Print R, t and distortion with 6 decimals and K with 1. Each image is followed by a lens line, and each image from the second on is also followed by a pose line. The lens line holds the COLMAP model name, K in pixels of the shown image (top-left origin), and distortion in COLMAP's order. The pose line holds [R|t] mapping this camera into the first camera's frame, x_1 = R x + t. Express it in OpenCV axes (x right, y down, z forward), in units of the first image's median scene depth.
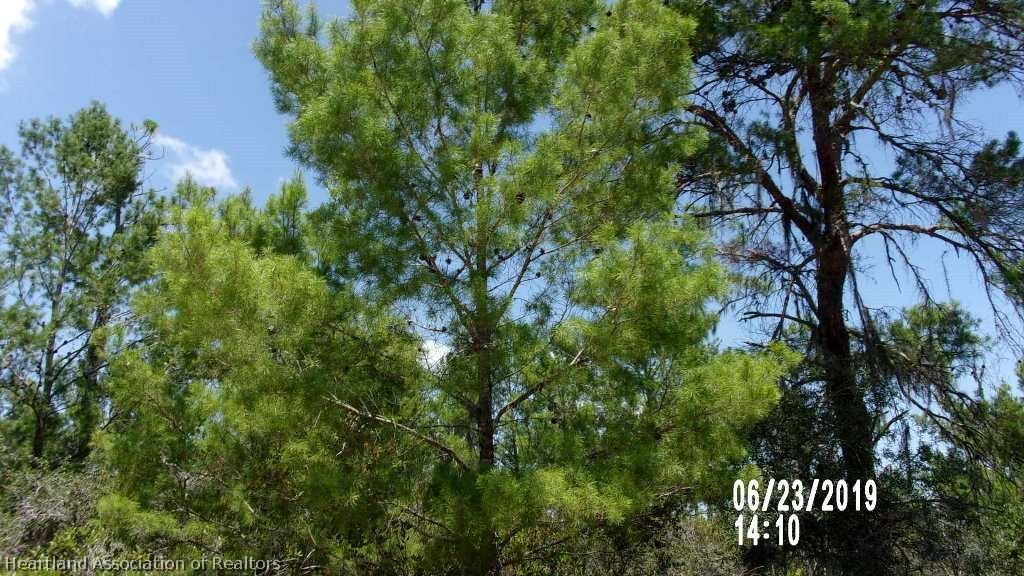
lens RADIAL K [[914.2, 0, 513.1], [0, 914.2, 262.2], [0, 0, 1]] dist [-0.007897, 0.004330]
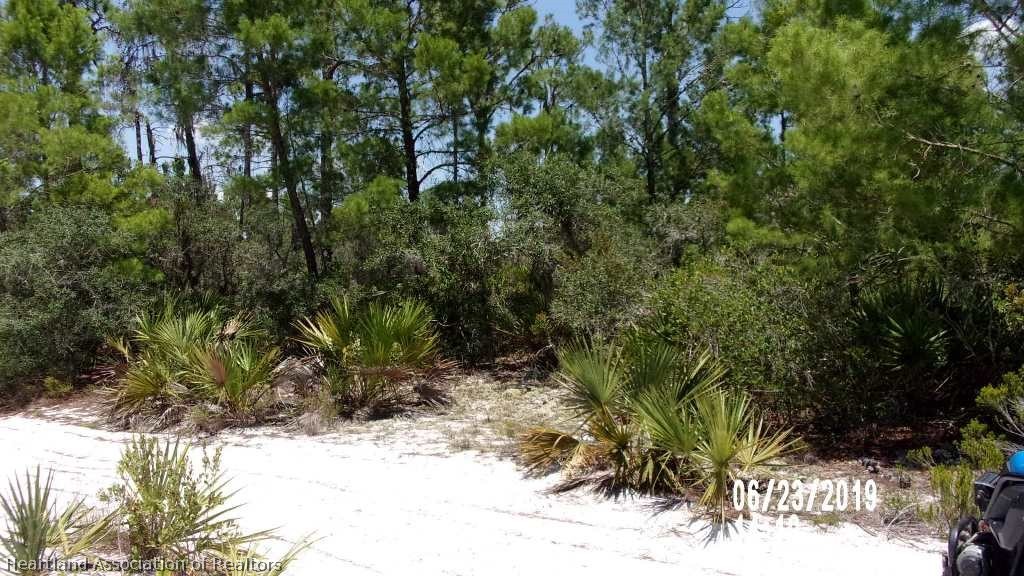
lens RADIAL K [[914.2, 0, 513.1], [0, 914.2, 262.2], [0, 0, 1]] dist [-0.007897, 0.004330]
pose [[0.833176, -0.037641, -0.551726, 0.038526], [0.202853, 0.948938, 0.241593, -0.089570], [0.514460, -0.313209, 0.798268, -0.317723]]
